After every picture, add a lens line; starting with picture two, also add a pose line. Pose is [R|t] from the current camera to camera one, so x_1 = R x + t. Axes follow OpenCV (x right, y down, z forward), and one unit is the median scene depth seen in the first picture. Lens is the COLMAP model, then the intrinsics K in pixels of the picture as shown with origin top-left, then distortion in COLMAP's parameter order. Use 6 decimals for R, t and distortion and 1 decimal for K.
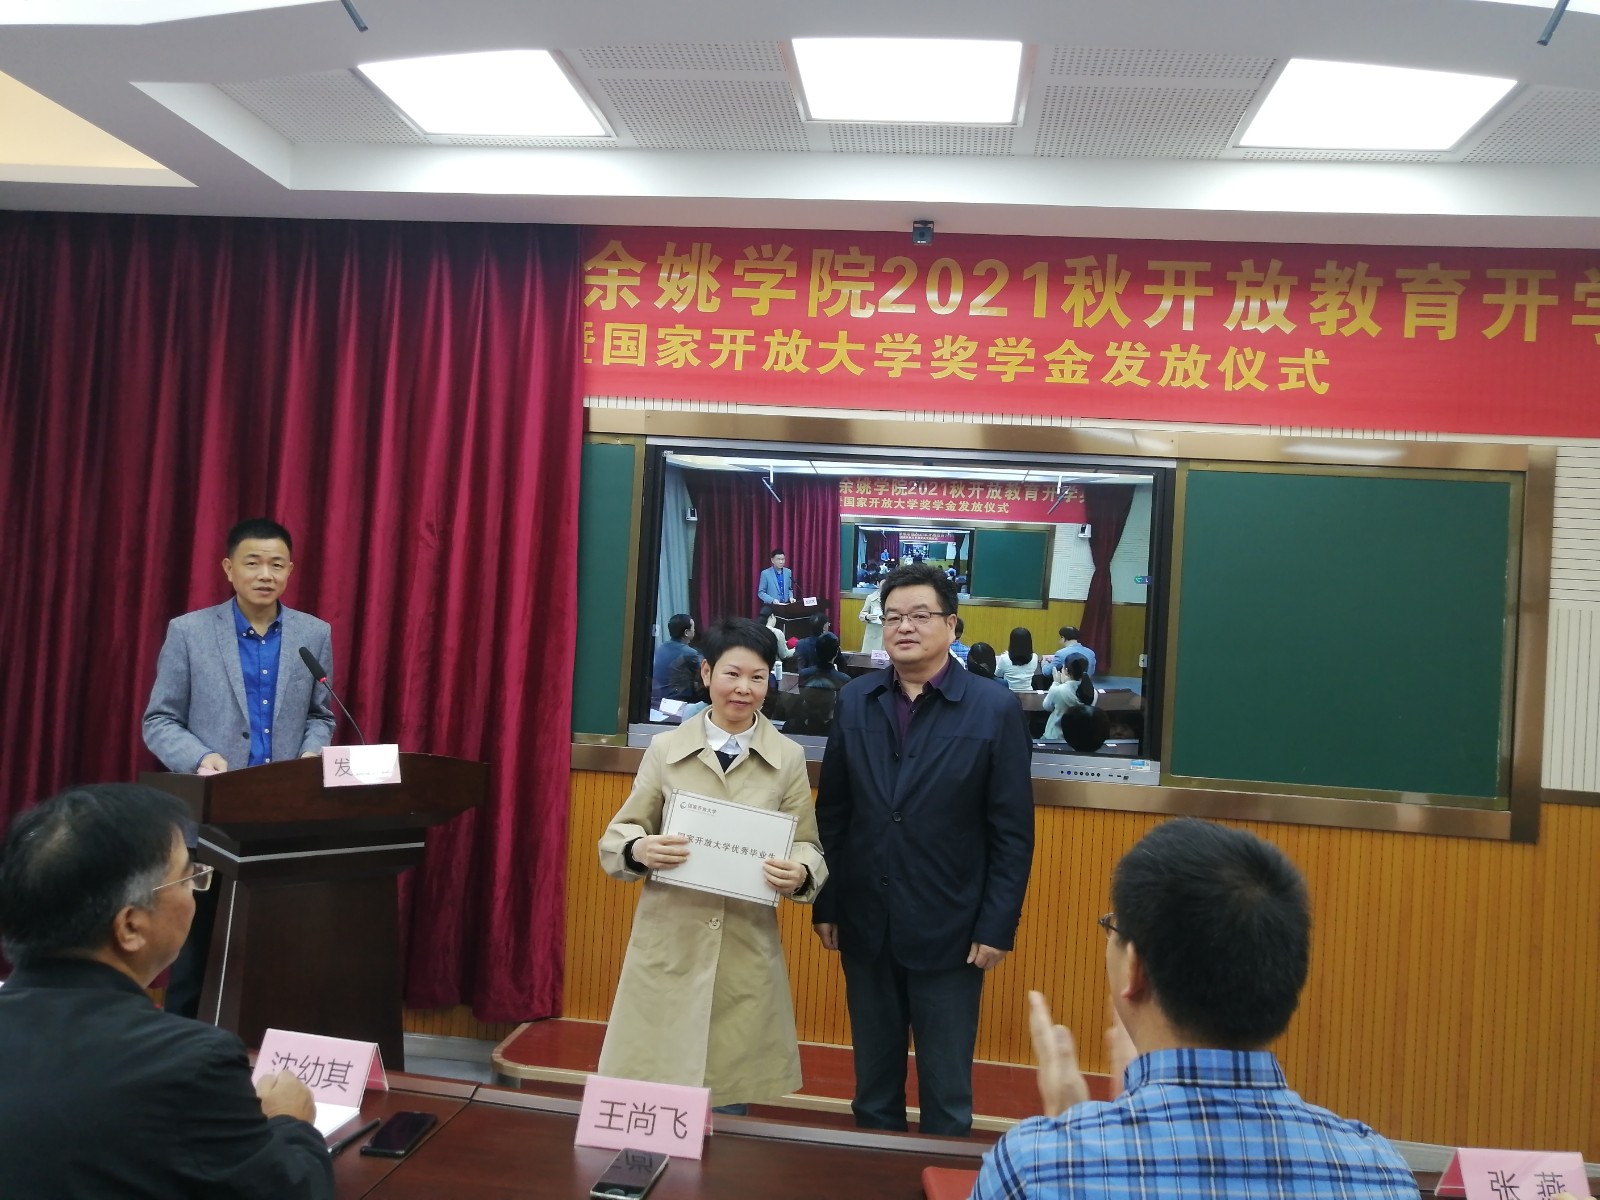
lens RADIAL K [[1261.9, 0, 747.8], [0, 1261.9, 574.4], [0, 0, 1]] dist [0.005621, 0.040340]
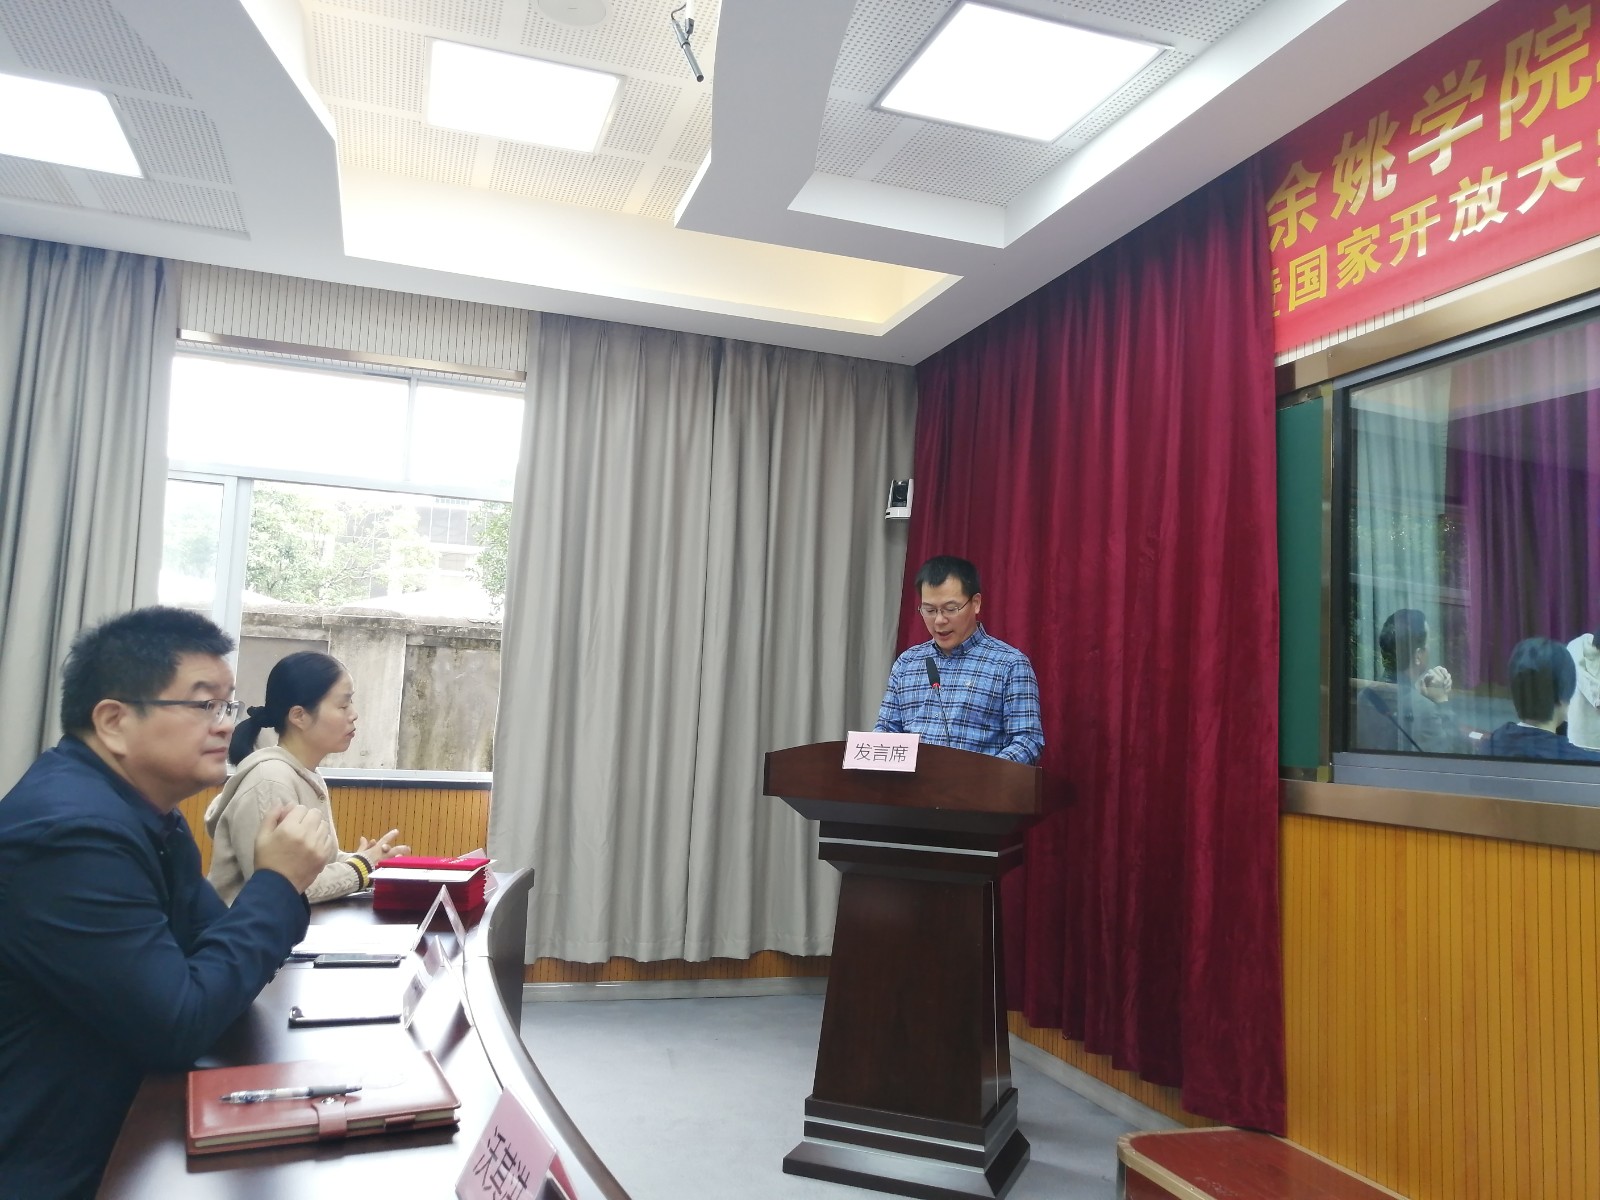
lens RADIAL K [[1261.9, 0, 824.1], [0, 1261.9, 580.6], [0, 0, 1]] dist [0.005621, 0.040340]
pose [[0.448051, -0.139055, -0.883127, 0.456870], [-0.005806, 0.987356, -0.158412, 0.138172], [0.893989, 0.076104, 0.441578, 0.396986]]
